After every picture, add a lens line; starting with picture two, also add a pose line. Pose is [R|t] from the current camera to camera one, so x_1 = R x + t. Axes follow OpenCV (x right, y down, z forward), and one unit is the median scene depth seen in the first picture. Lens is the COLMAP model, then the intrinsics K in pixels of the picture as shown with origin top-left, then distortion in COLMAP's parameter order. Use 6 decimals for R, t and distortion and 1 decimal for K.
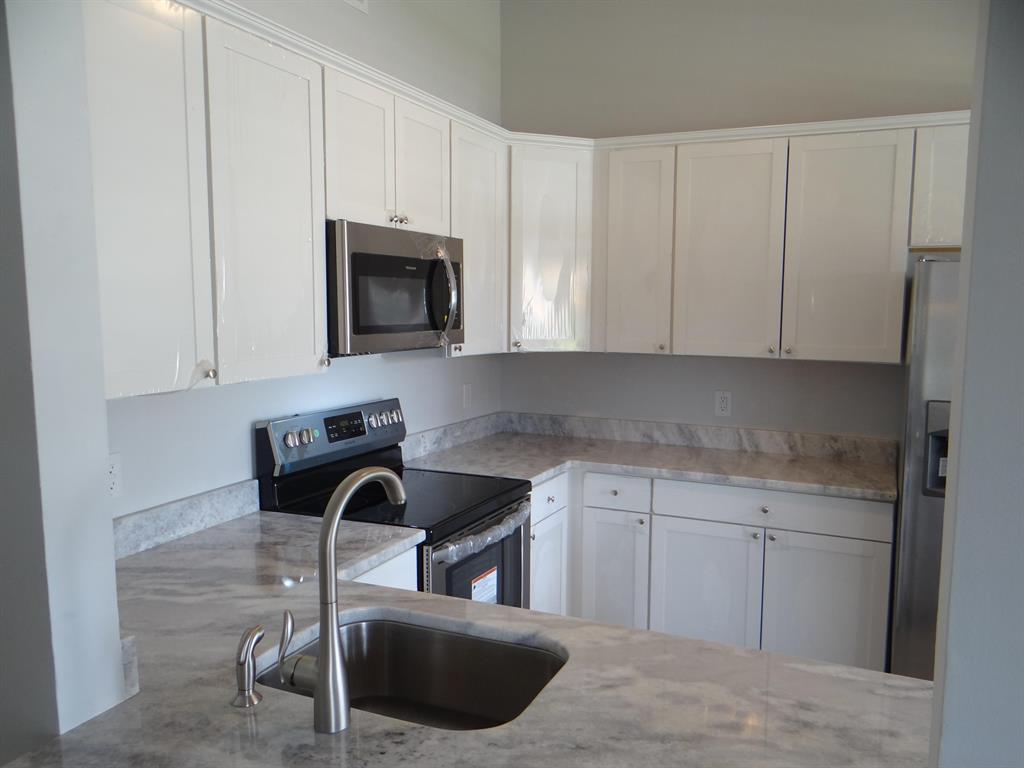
lens RADIAL K [[813.7, 0, 512.4], [0, 813.7, 368.8], [0, 0, 1]] dist [0.004992, 0.000026]
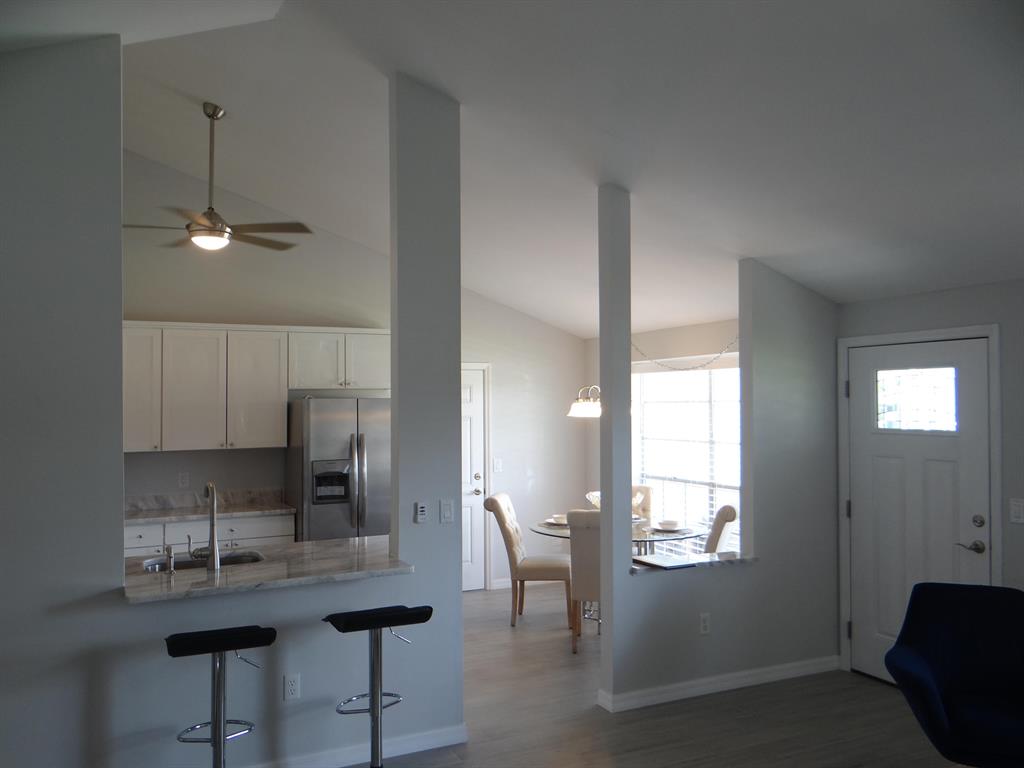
lens RADIAL K [[833.4, 0, 510.0], [0, 833.4, 397.6], [0, 0, 1]] dist [0.008785, -0.005242]
pose [[0.636852, -0.013725, 0.770864, -0.706706], [0.085054, 0.994989, -0.052552, 0.025370], [-0.766280, 0.099033, 0.634829, -0.683523]]
